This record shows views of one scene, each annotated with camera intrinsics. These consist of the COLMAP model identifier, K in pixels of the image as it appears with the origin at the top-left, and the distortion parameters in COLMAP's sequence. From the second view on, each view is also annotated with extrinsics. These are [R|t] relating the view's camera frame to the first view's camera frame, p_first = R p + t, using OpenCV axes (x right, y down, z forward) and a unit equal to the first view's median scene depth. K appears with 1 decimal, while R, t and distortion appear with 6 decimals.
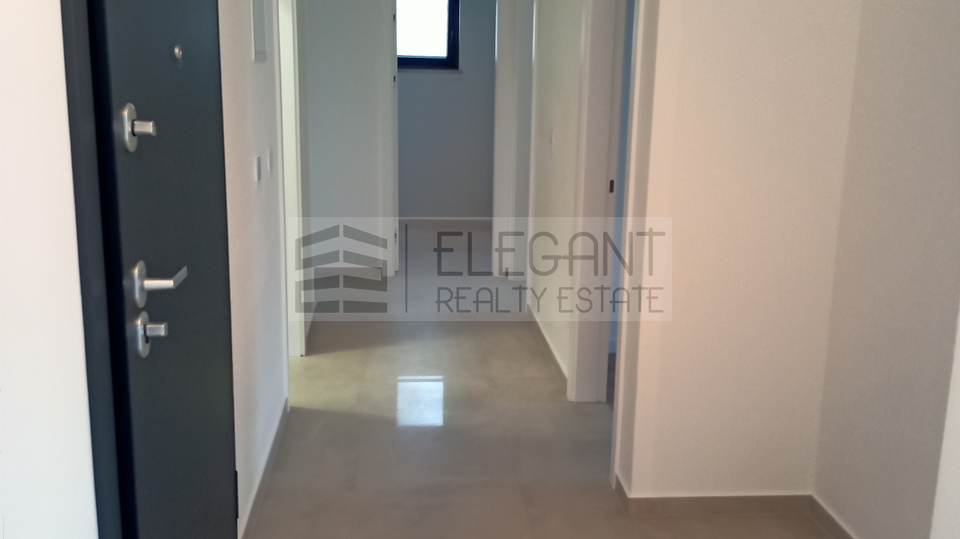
lens RADIAL K [[945.3, 0, 480.0], [0, 945.3, 269.5], [0, 0, 1]] dist [0.058331, -0.017786]
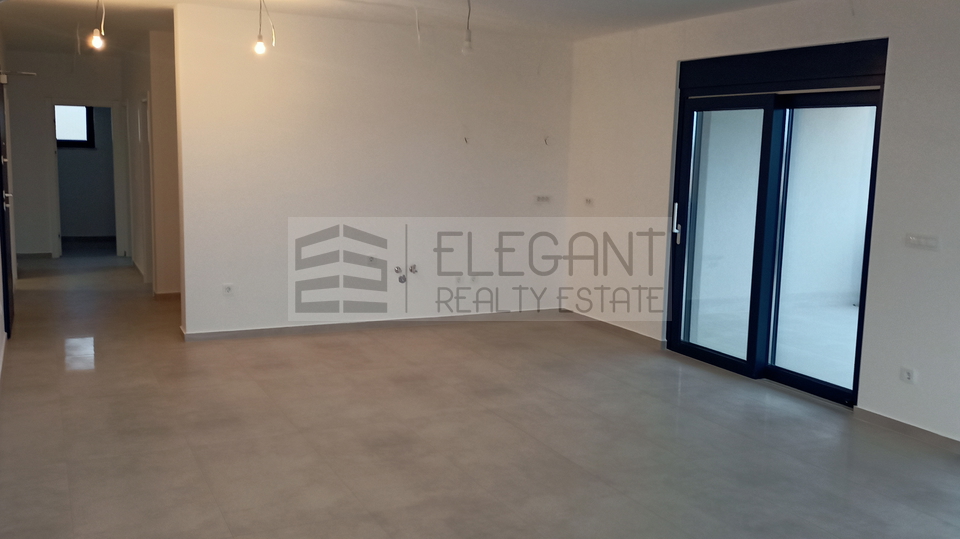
lens RADIAL K [[945.3, 0, 480.0], [0, 945.3, 269.5], [0, 0, 1]] dist [0.058331, -0.017786]
pose [[0.943176, -0.033069, 0.330643, 0.069017], [0.060500, 0.995494, -0.073016, 0.229236], [-0.326738, 0.088871, 0.940927, -1.086791]]
